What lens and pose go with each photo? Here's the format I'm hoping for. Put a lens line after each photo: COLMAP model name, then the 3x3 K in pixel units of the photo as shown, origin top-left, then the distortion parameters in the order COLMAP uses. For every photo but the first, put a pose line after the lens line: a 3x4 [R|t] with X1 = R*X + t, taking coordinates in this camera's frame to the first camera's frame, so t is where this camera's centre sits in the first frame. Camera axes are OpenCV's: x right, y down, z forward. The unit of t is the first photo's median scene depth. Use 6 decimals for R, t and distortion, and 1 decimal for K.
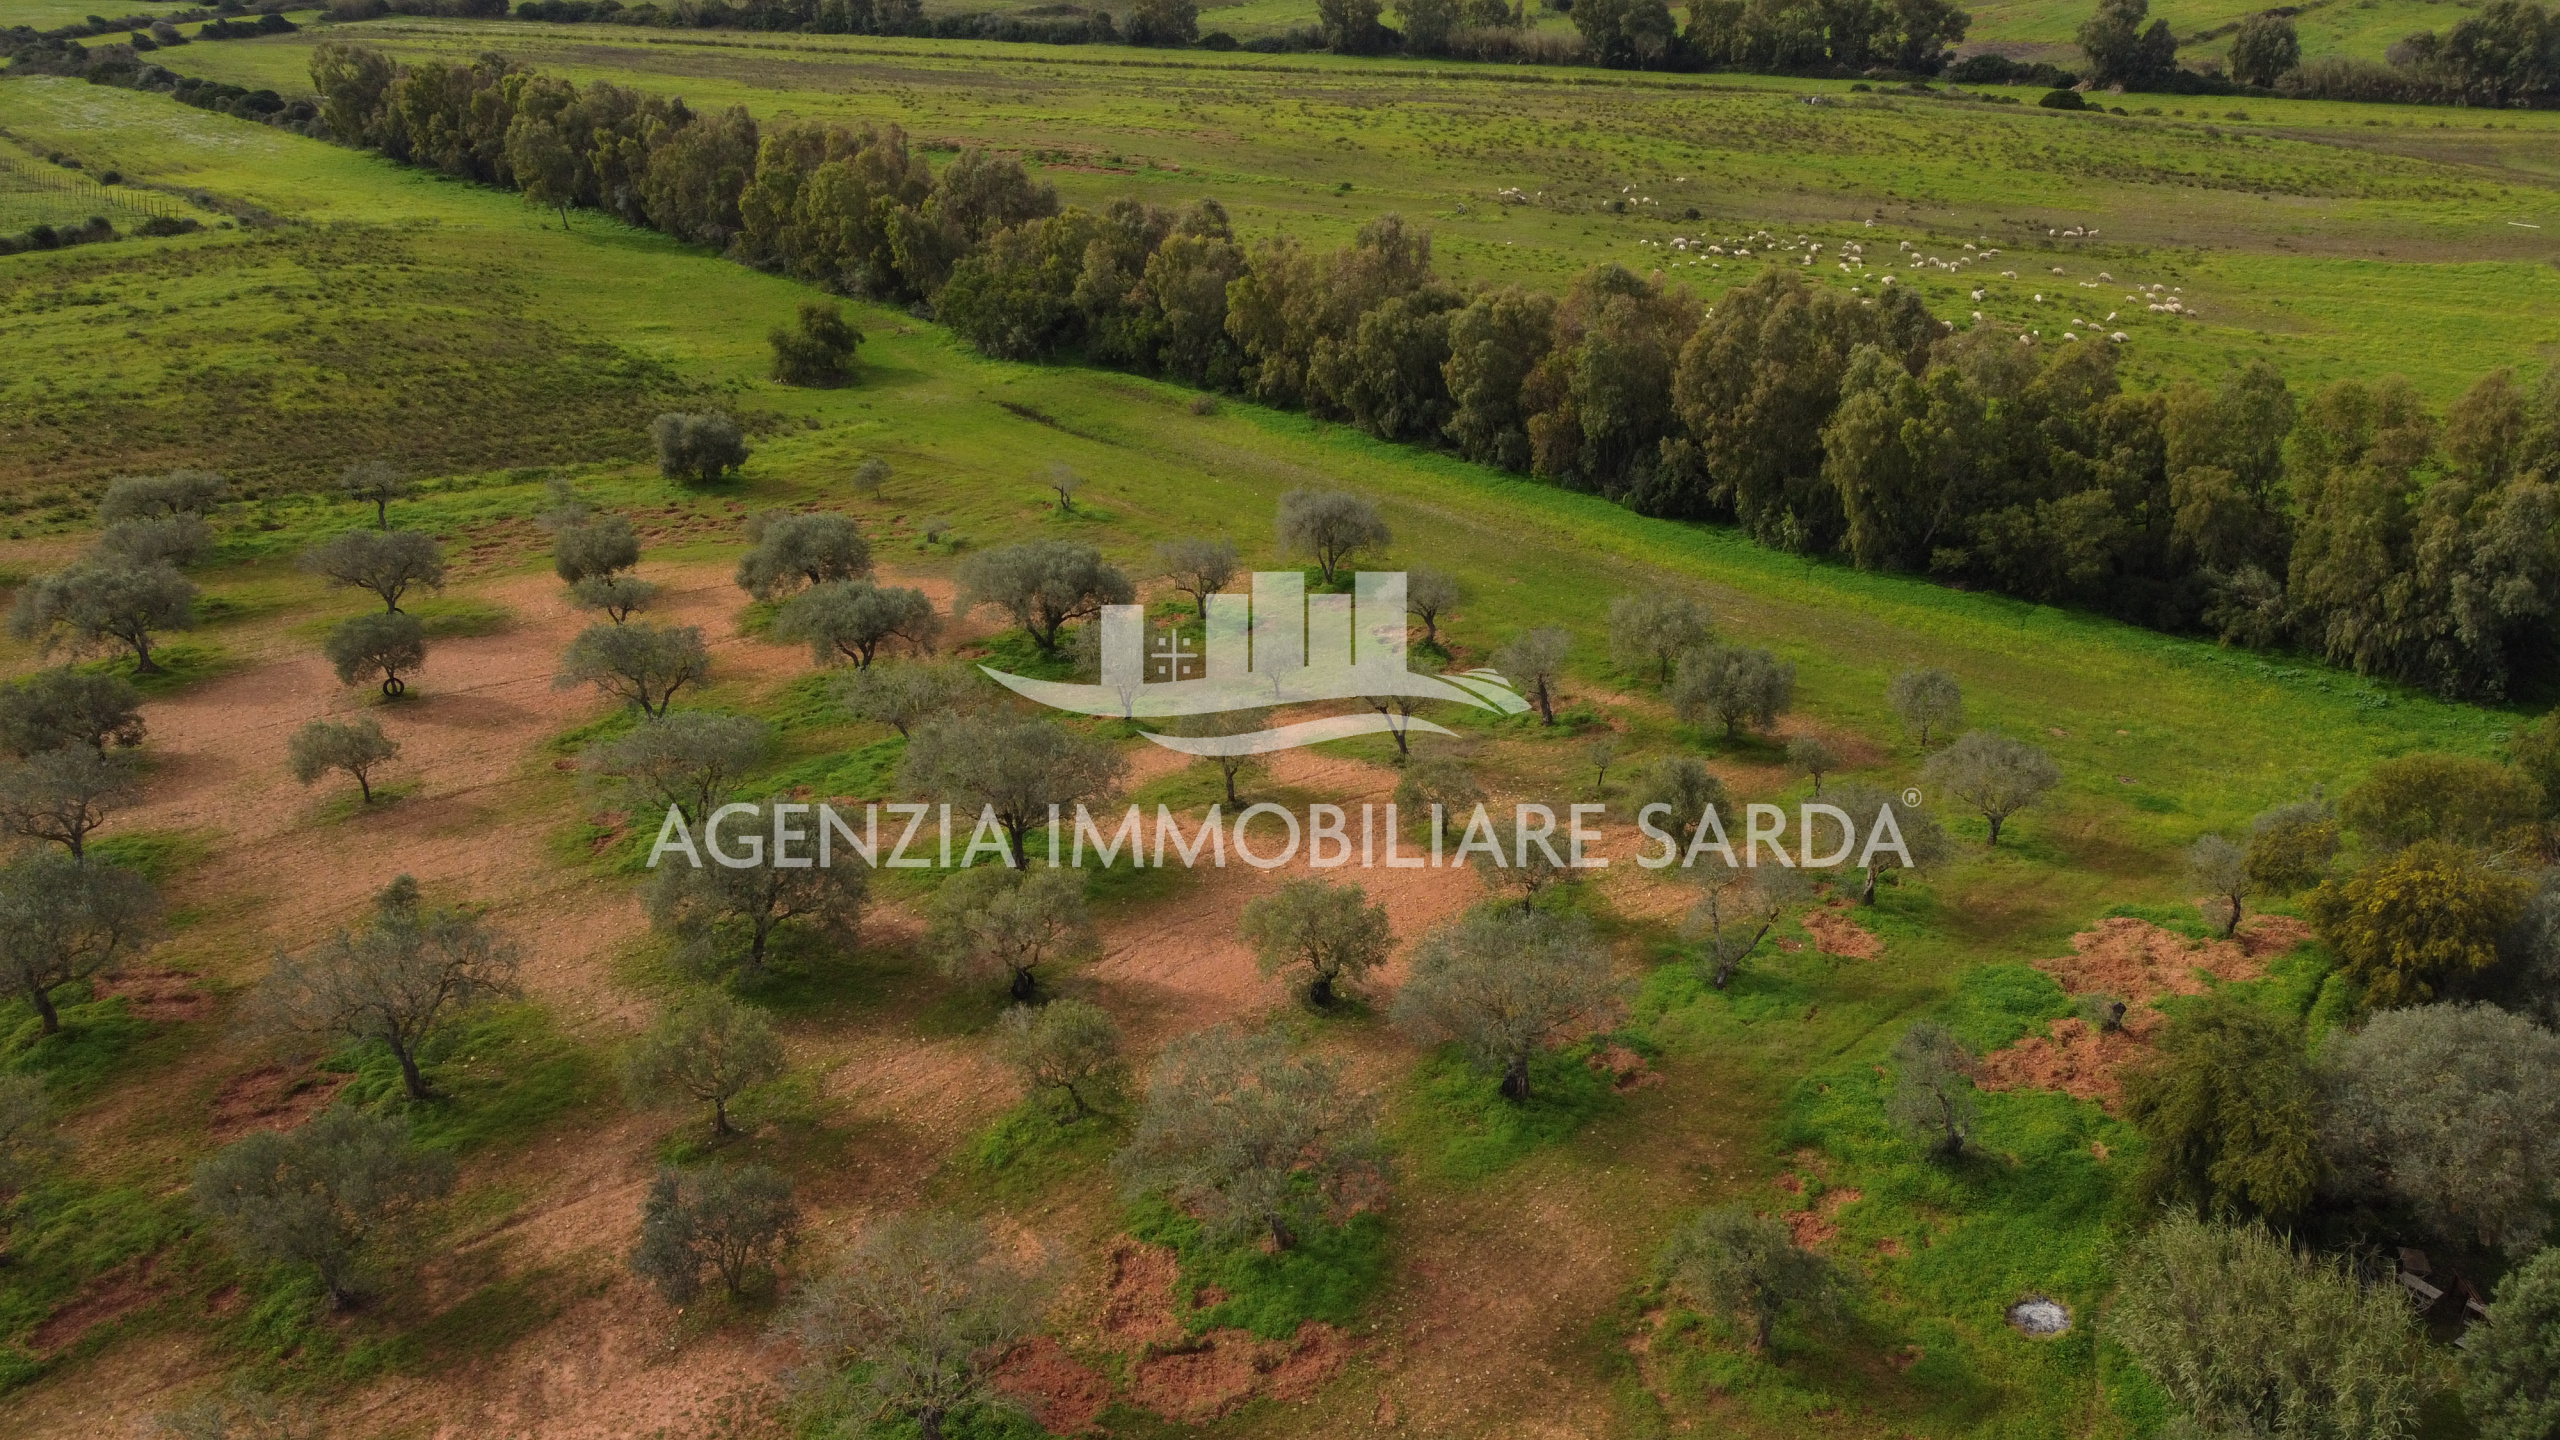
lens RADIAL K [[1924.5, 0, 1280.0], [0, 1924.5, 720.0], [0, 0, 1]] dist [-0.004001, 0.000845]
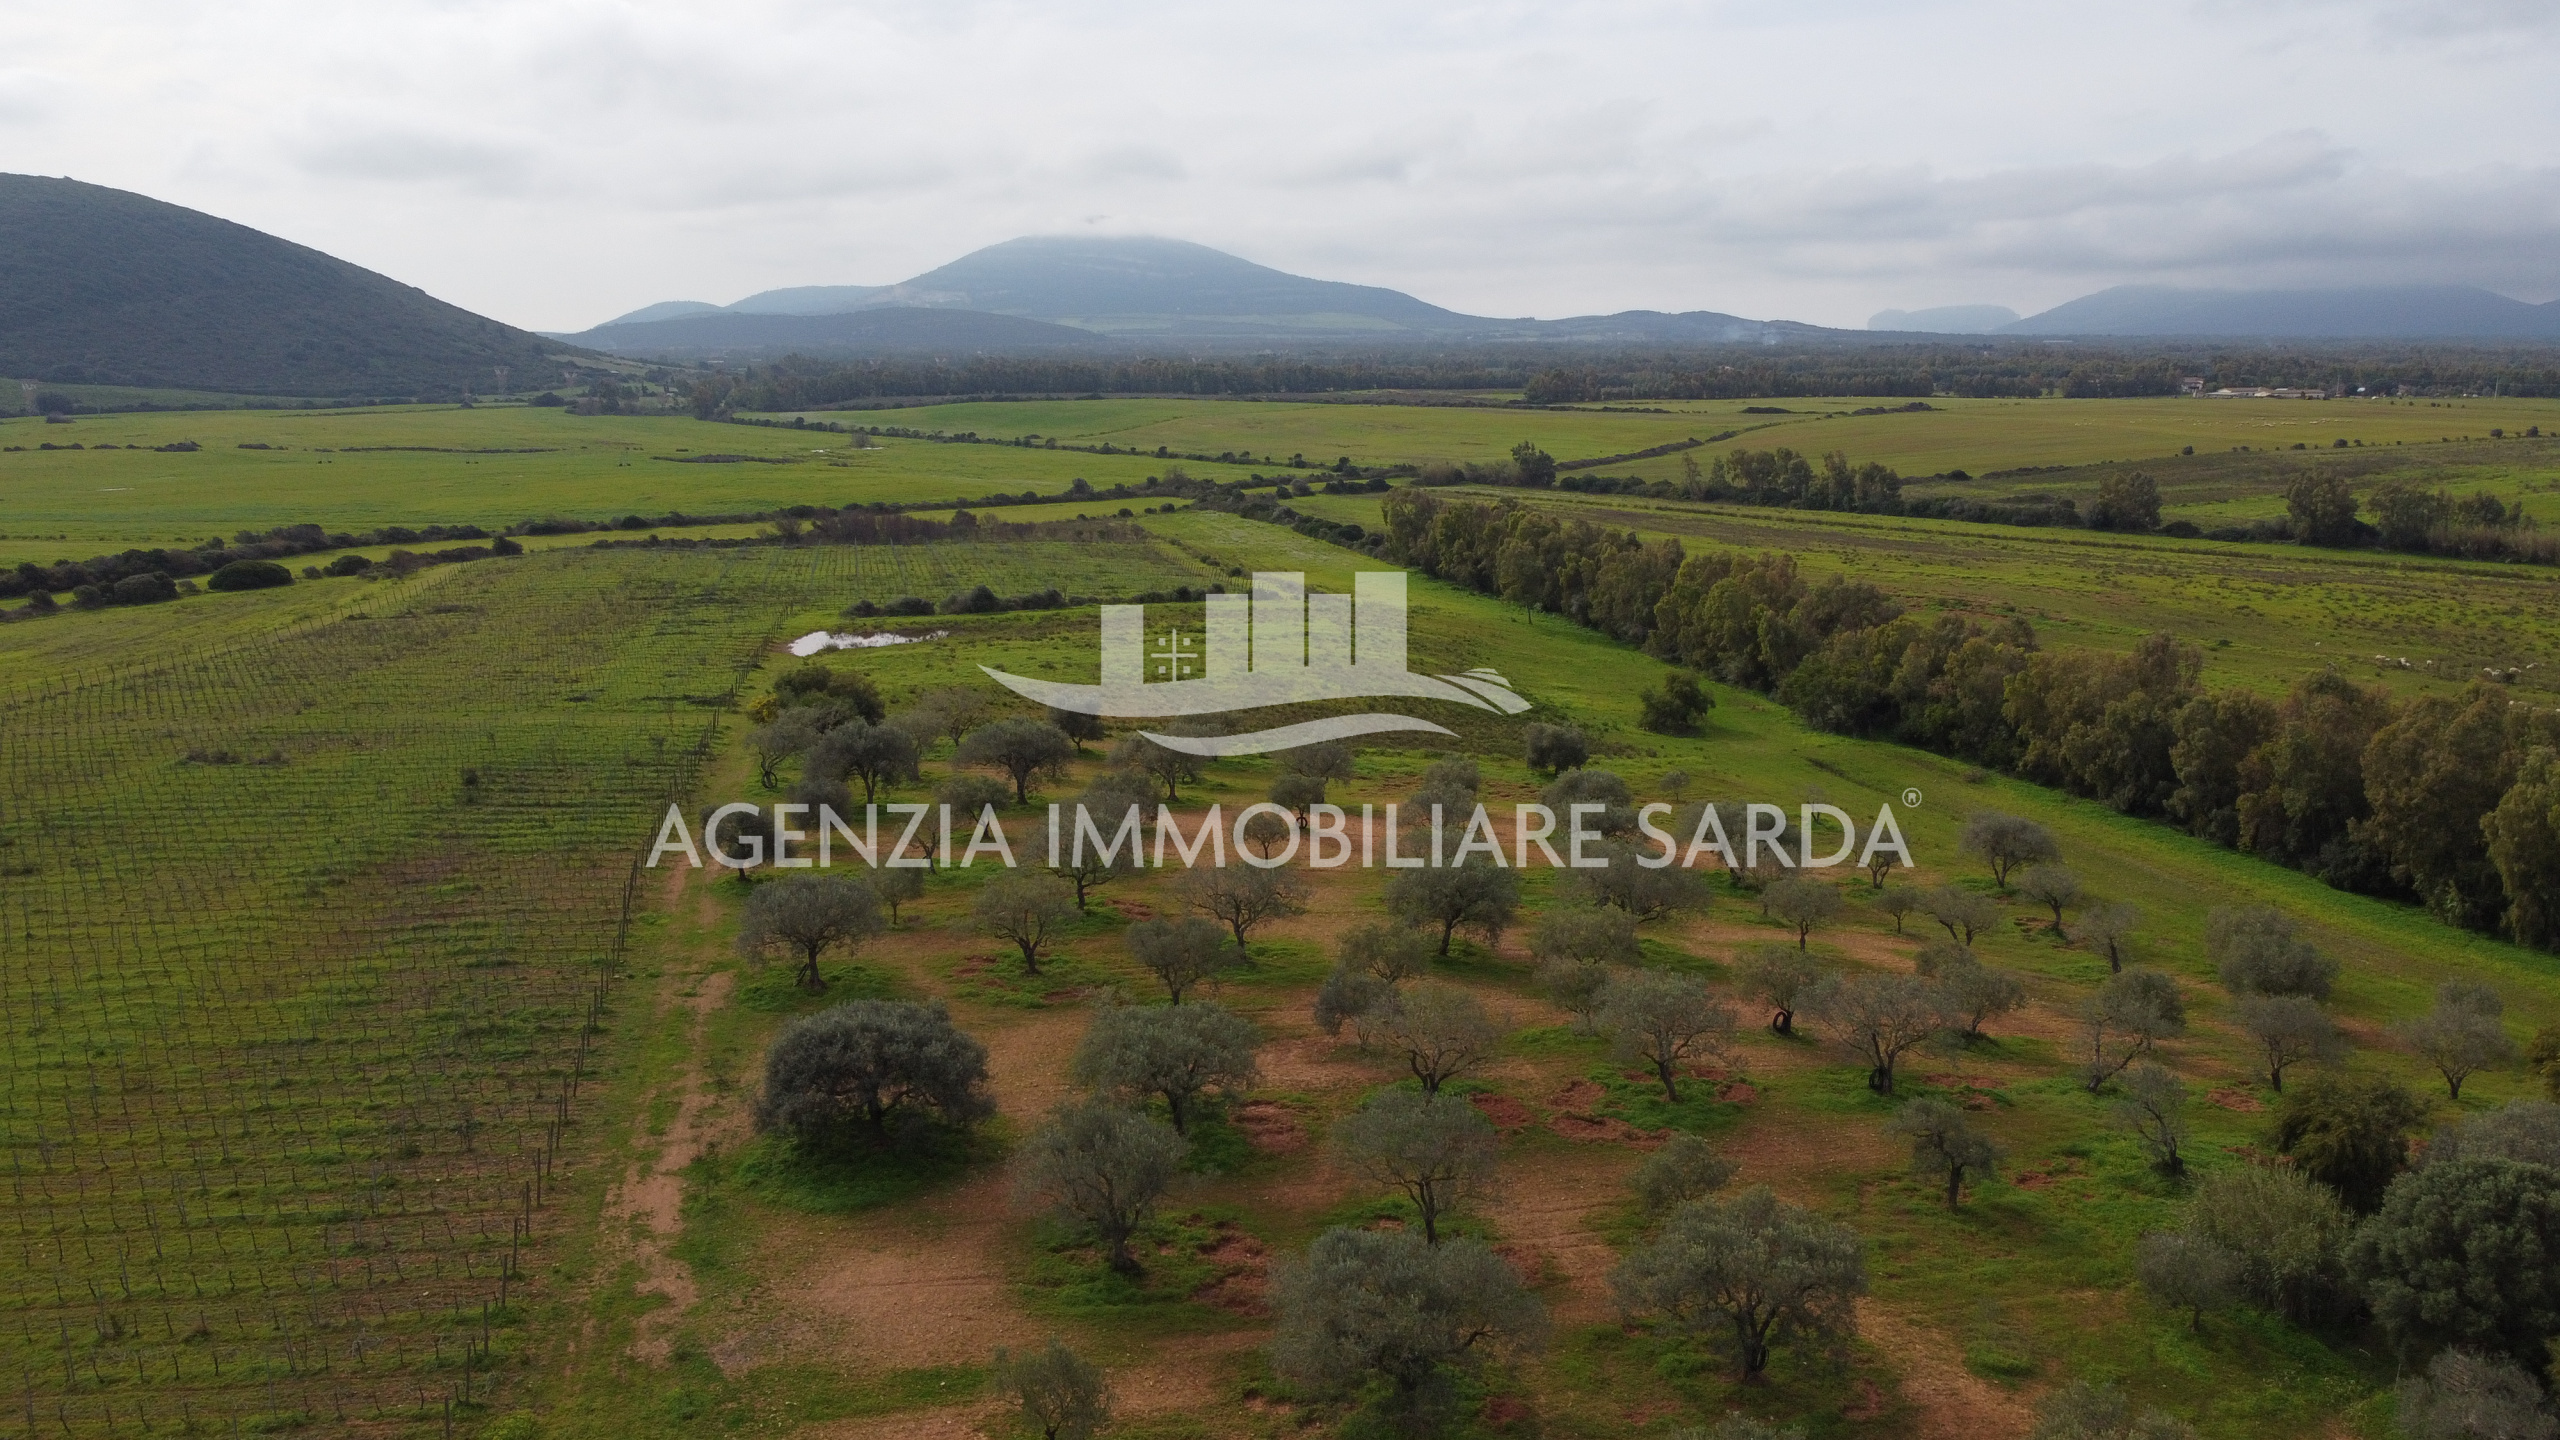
lens RADIAL K [[1921.5, 0, 1282.8], [0, 1921.5, 722.6], [0, 0, 1]] dist [0.004734, -0.010167]
pose [[0.868691, 0.093206, -0.486506, 0.140271], [-0.207792, 0.960115, -0.187088, 0.099626], [0.449664, 0.263614, 0.853411, -0.183453]]
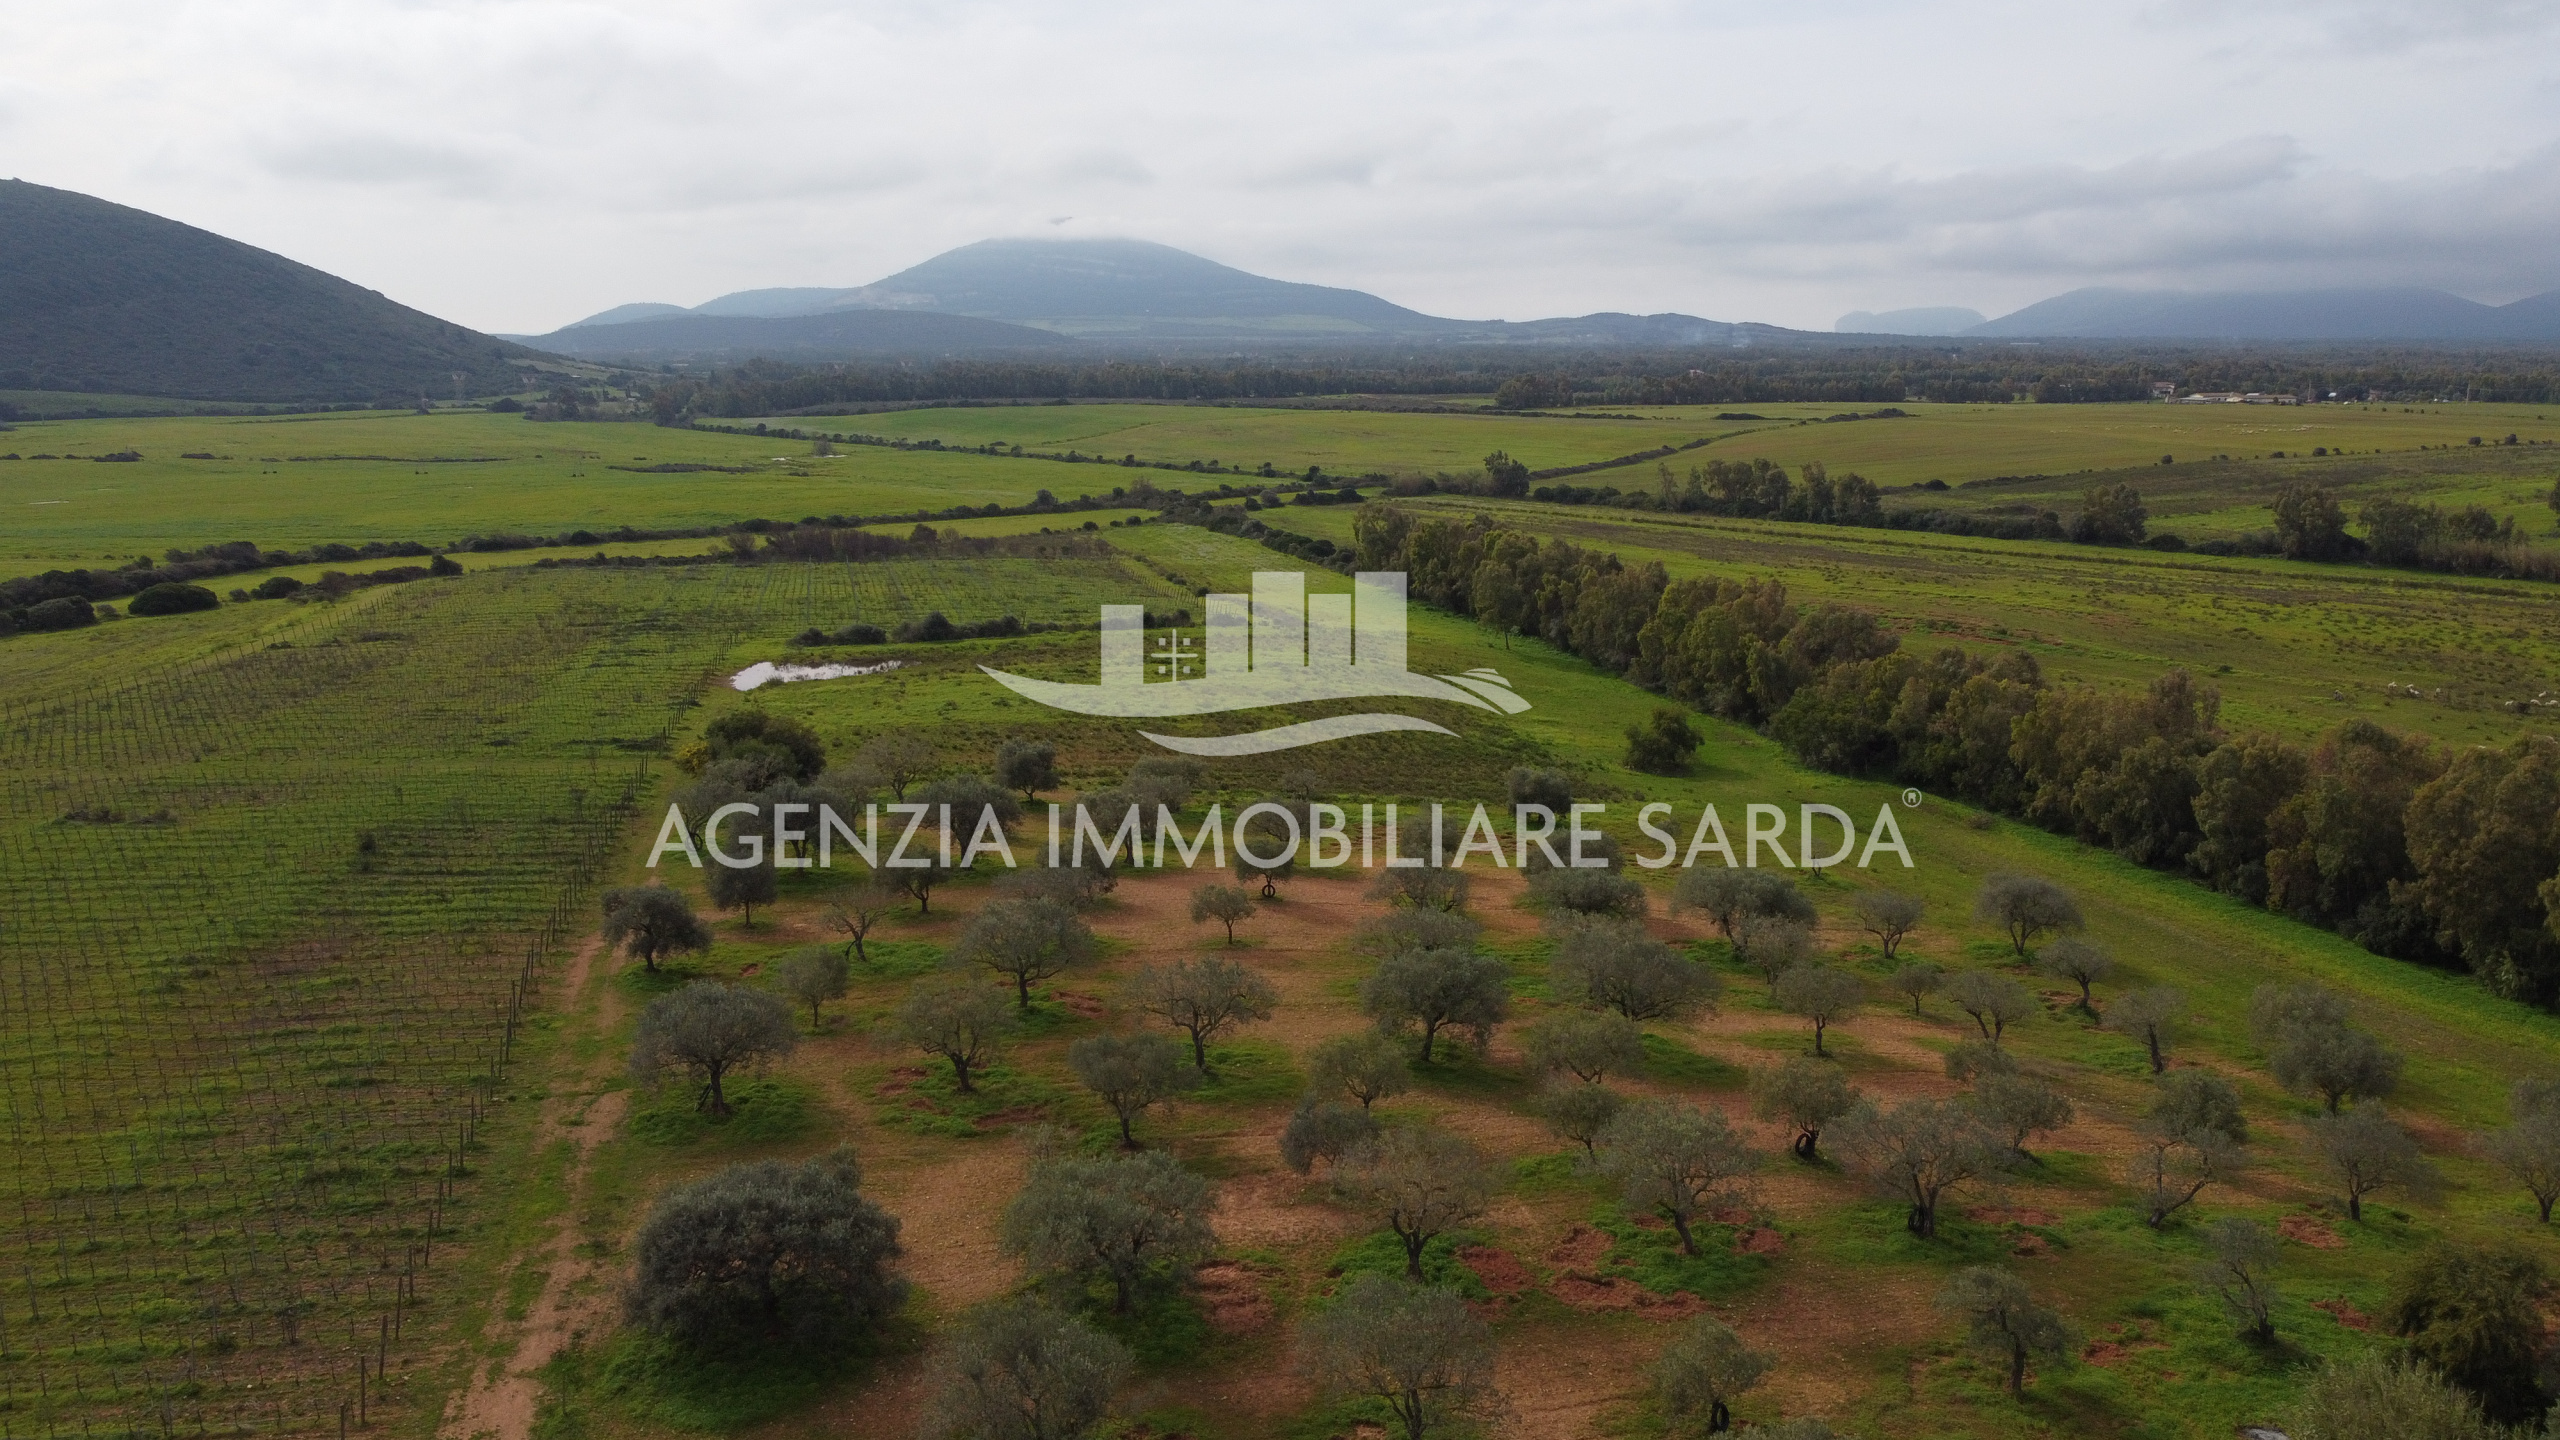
lens RADIAL K [[1921.5, 0, 1282.8], [0, 1921.5, 722.6], [0, 0, 1]] dist [0.004734, -0.010167]
pose [[0.876209, 0.090159, -0.473422, 0.111377], [-0.202008, 0.960591, -0.190941, 0.067168], [0.437550, 0.262939, 0.859891, -0.137859]]
